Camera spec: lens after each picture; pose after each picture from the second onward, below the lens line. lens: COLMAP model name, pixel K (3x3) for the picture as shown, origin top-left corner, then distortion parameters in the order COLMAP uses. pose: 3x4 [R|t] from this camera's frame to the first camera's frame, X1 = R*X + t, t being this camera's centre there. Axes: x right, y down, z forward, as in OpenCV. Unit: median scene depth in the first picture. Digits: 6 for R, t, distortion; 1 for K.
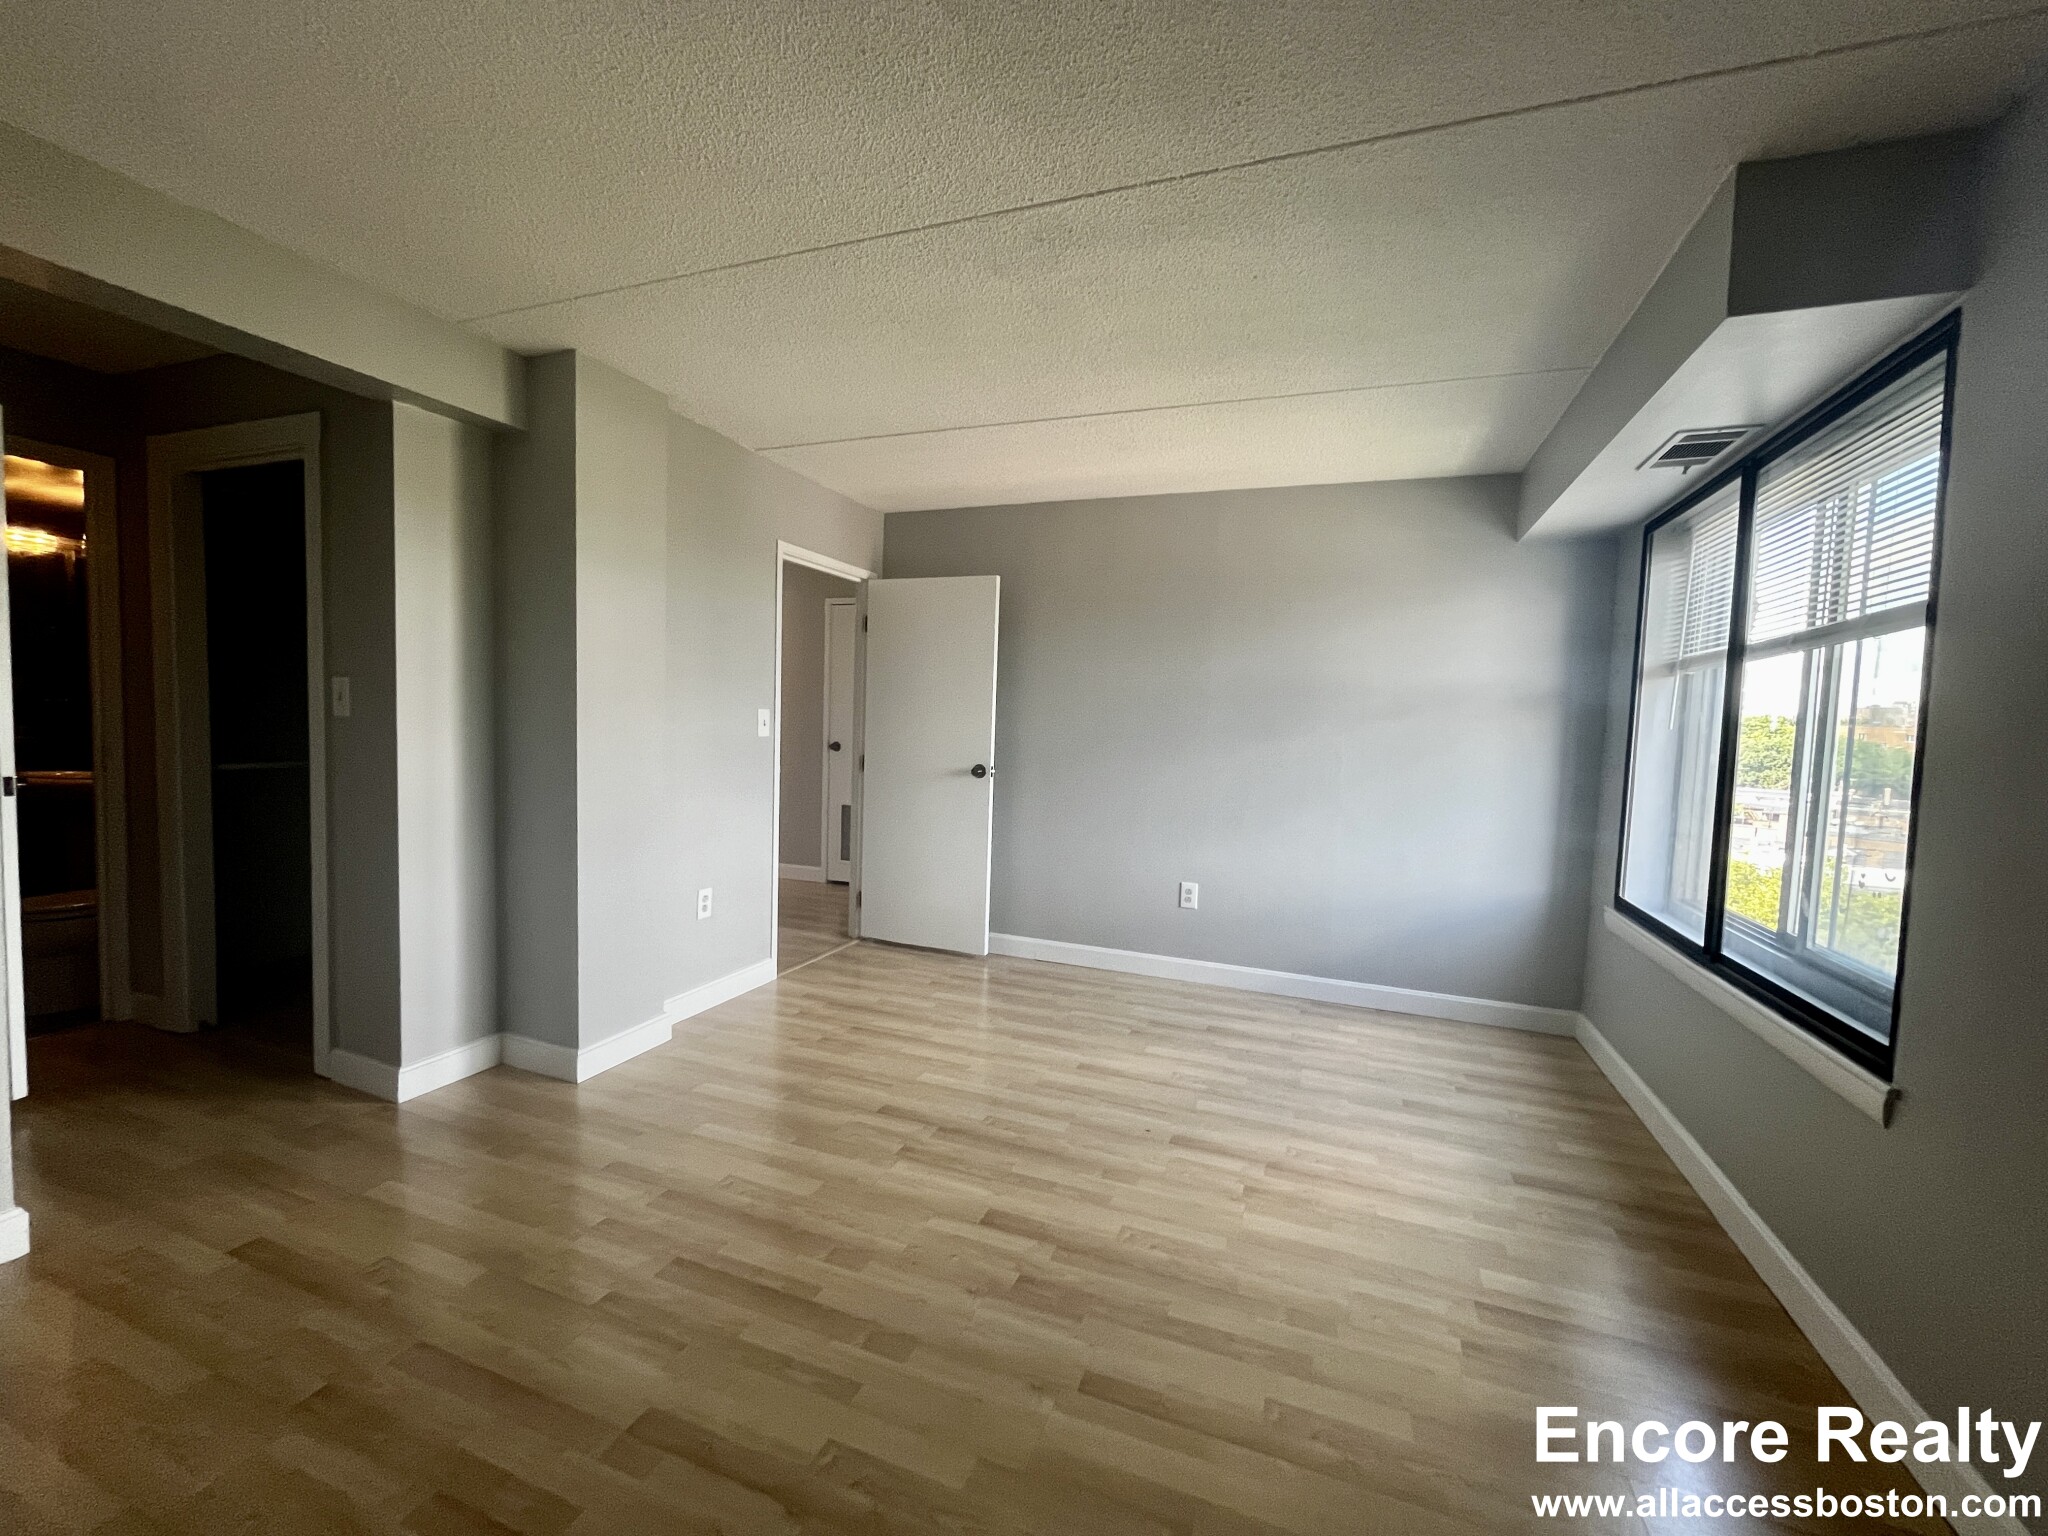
lens RADIAL K [[832.3, 0, 1023.9], [0, 832.3, 771.3], [0, 0, 1]] dist [0.001696, -0.000835]
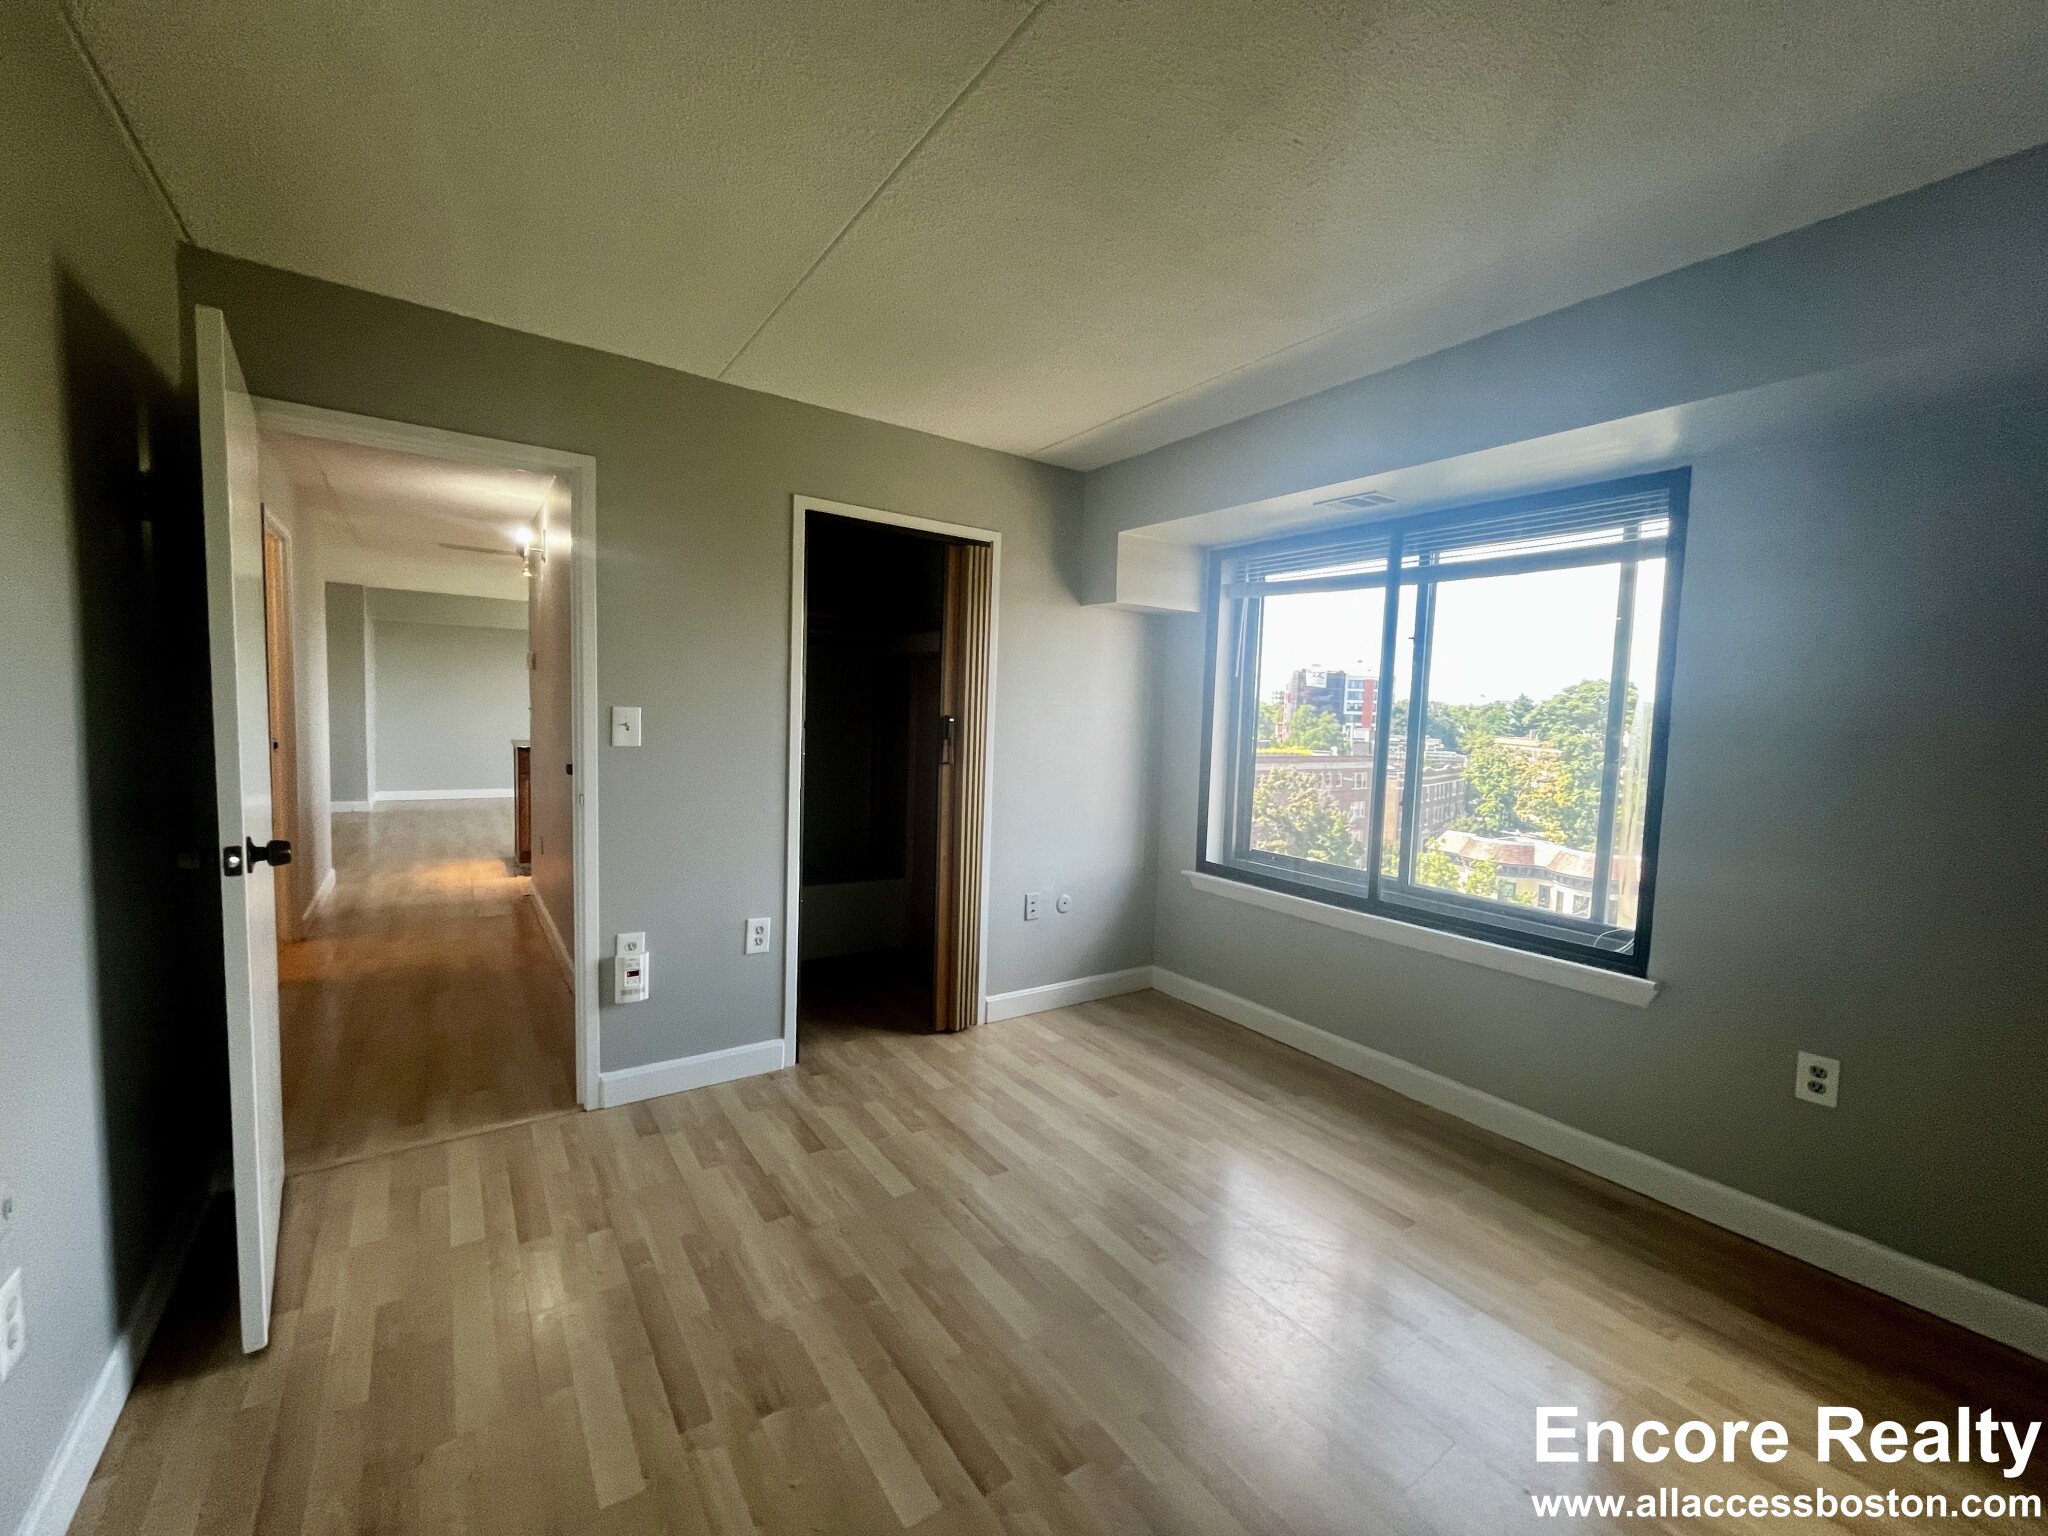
lens RADIAL K [[832.3, 0, 1021.3], [0, 832.3, 776.4], [0, 0, 1]] dist [0.001696, -0.000835]
pose [[-0.556752, 0.012459, -0.830585, 0.438303], [-0.103065, 0.991125, 0.083953, -0.050729], [0.824260, 0.132345, -0.550527, 0.827887]]
